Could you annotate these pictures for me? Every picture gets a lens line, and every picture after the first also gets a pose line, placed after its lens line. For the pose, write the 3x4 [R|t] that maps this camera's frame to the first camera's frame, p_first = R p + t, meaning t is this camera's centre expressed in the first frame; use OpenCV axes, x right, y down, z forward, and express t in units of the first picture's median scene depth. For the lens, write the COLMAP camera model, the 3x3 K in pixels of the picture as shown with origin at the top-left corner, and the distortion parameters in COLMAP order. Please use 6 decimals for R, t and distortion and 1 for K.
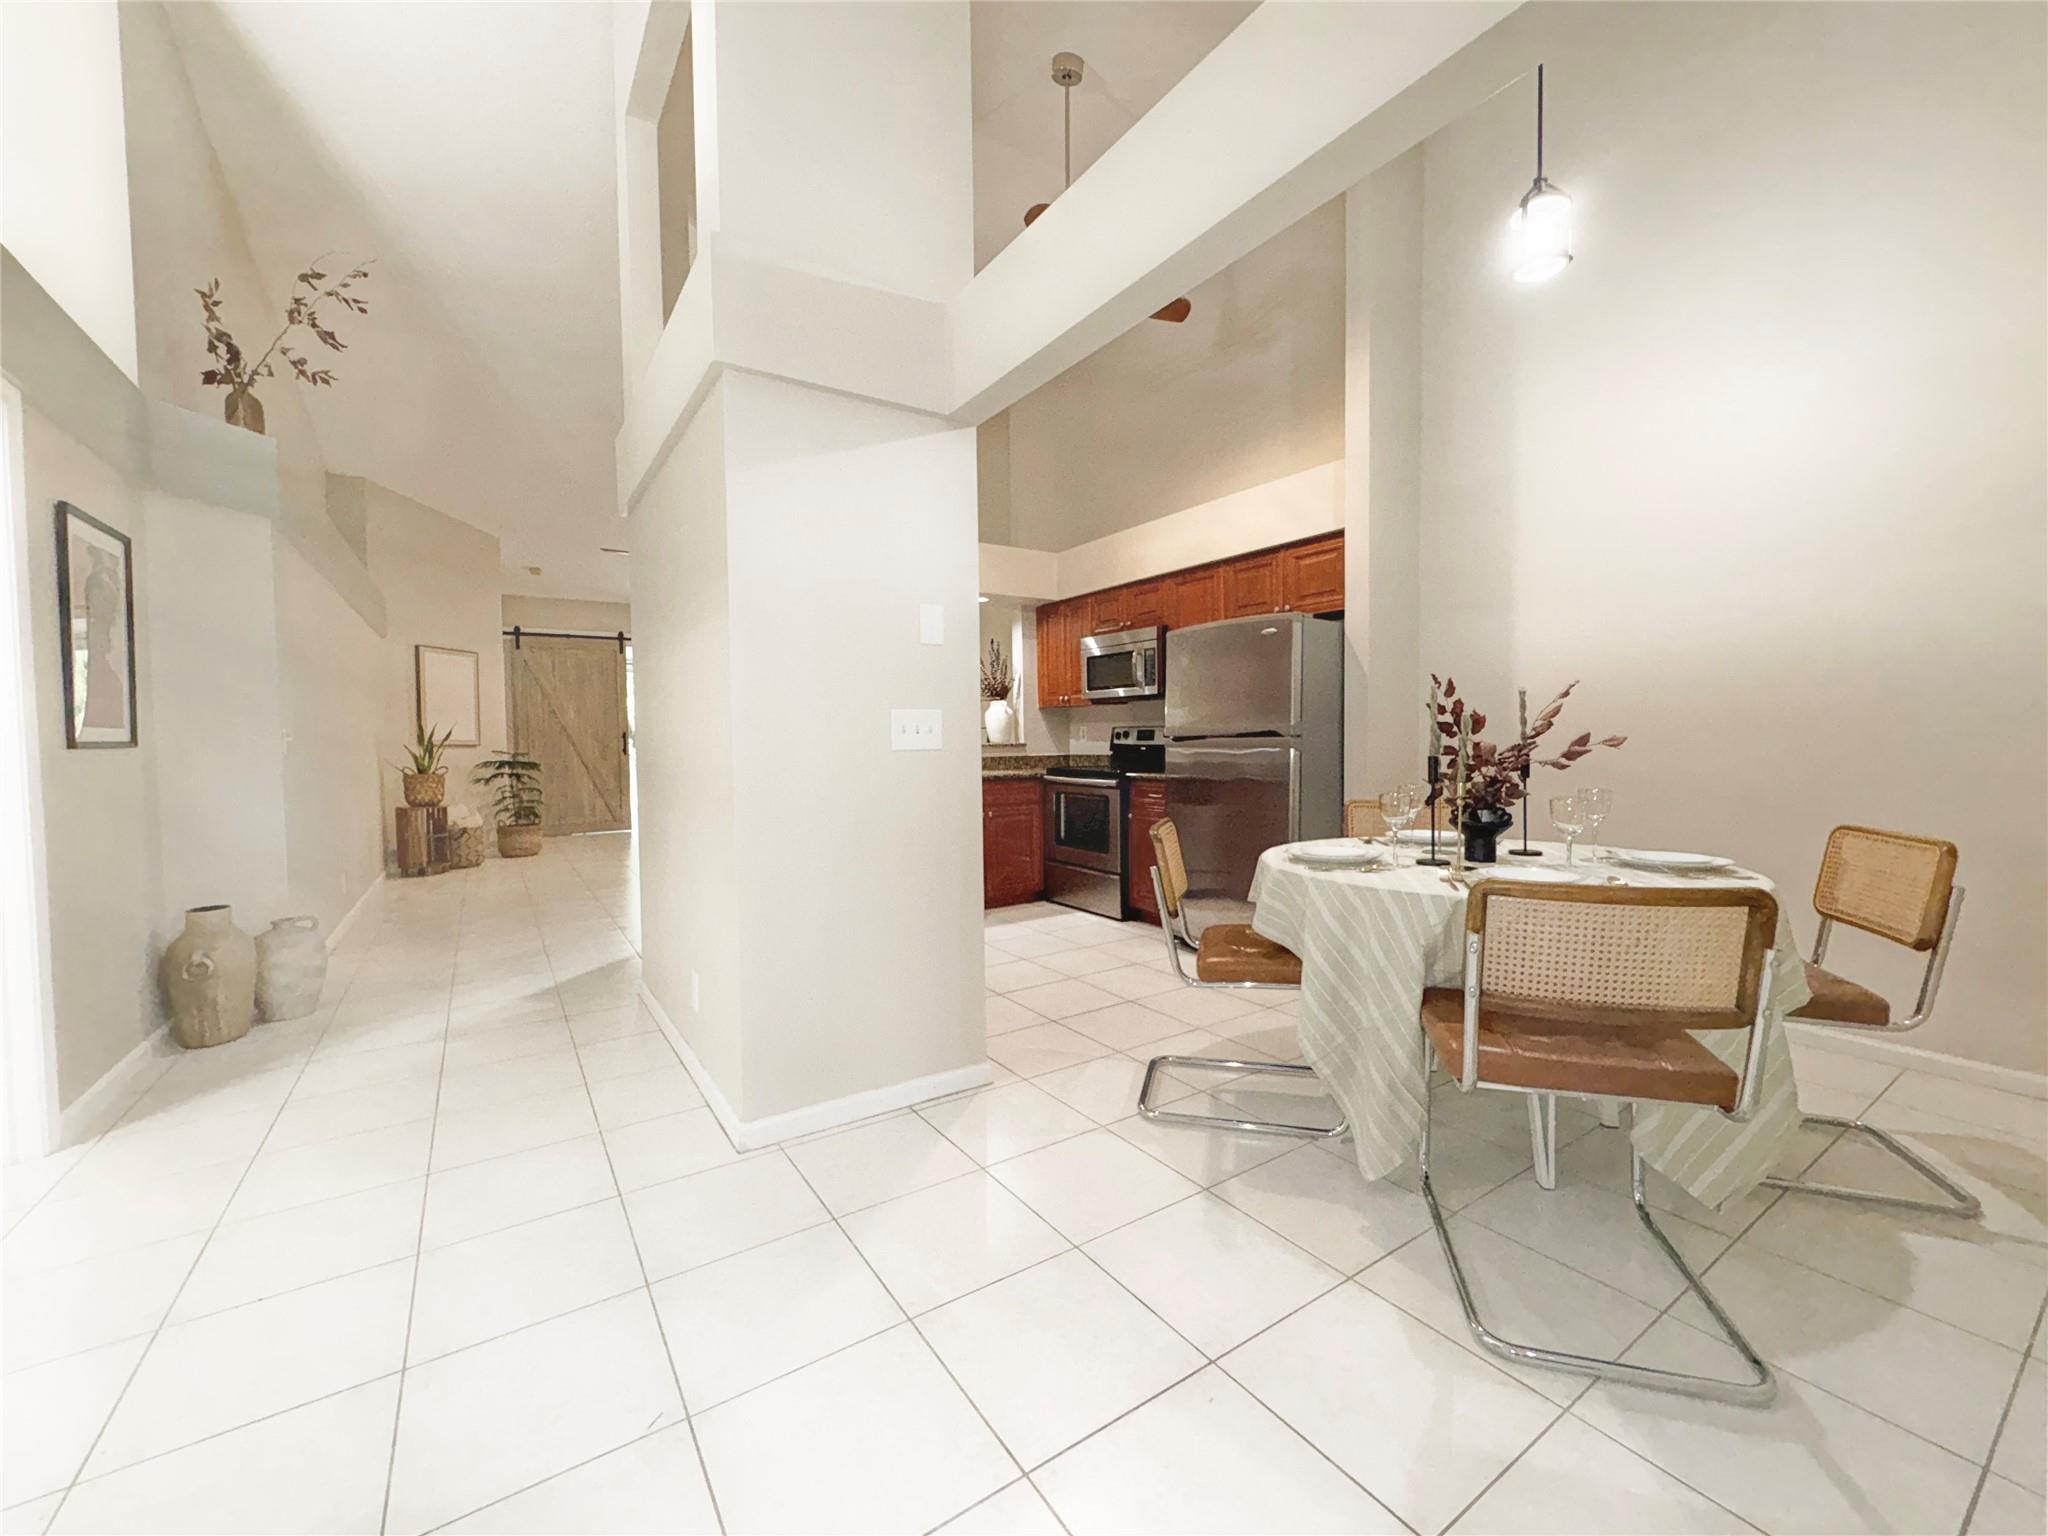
lens RADIAL K [[816.5, 0, 1023.2], [0, 816.5, 766.9], [0, 0, 1]] dist [0.000805, 0.000065]
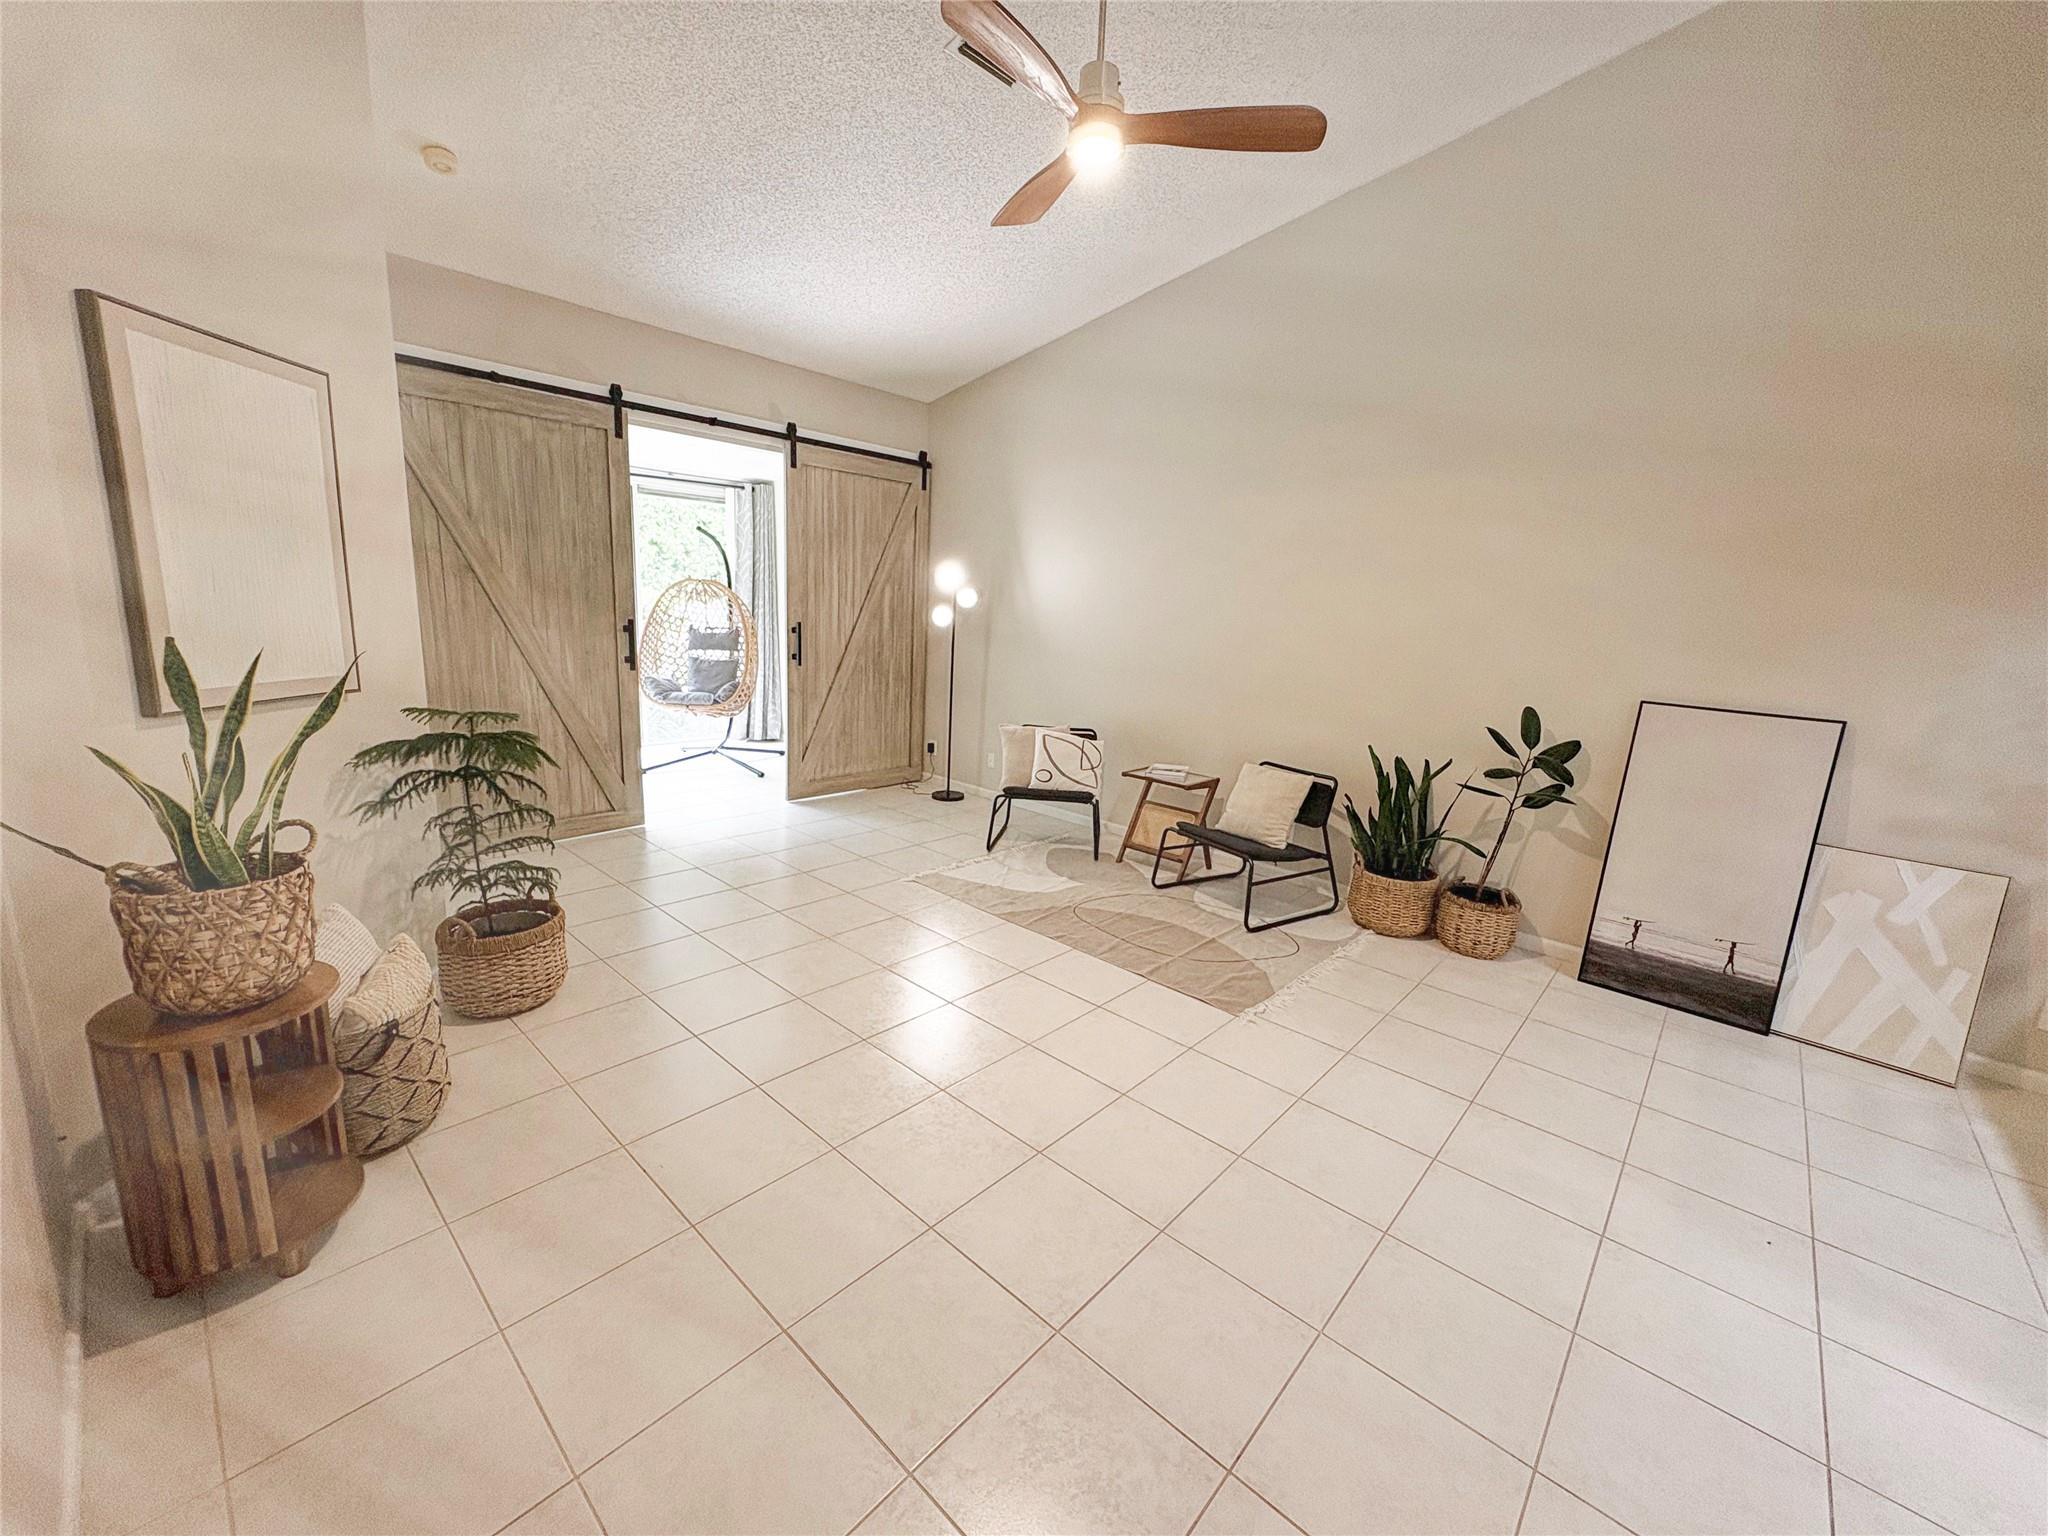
lens RADIAL K [[816.5, 0, 1025.7], [0, 816.5, 769.8], [0, 0, 1]] dist [0.000805, 0.000065]
pose [[0.967356, 0.003816, 0.253393, -0.486316], [-0.048021, 0.984531, 0.168499, -0.059926], [-0.248831, -0.175167, 0.952575, 0.619947]]
